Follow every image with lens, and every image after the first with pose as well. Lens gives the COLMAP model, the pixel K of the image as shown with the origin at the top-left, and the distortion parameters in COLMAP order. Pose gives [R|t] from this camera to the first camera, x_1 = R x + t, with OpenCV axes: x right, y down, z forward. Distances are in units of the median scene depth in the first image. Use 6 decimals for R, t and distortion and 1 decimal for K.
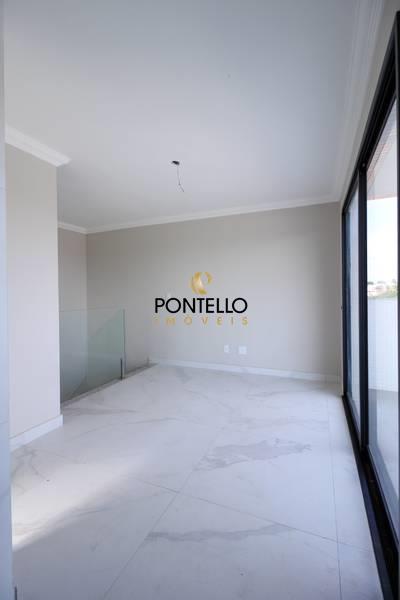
lens RADIAL K [[280.5, 0, 198.7], [0, 280.5, 298.6], [0, 0, 1]] dist [0.010172, -0.001020]
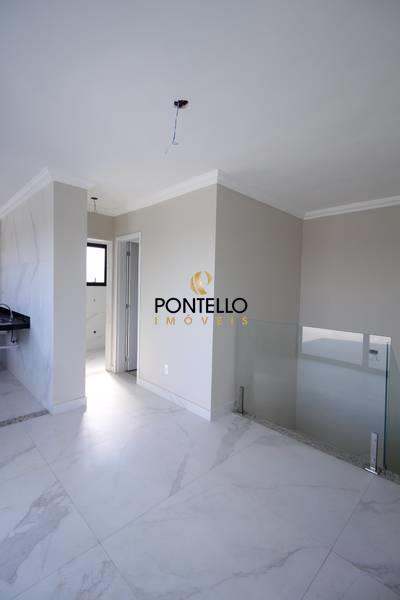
lens RADIAL K [[280.5, 0, 199.4], [0, 280.5, 298.3], [0, 0, 1]] dist [0.010172, -0.001020]
pose [[-0.384987, 0.063555, -0.920731, 0.652497], [-0.031997, 0.996107, 0.082137, -0.152095], [0.922367, 0.061082, -0.381455, 1.712477]]
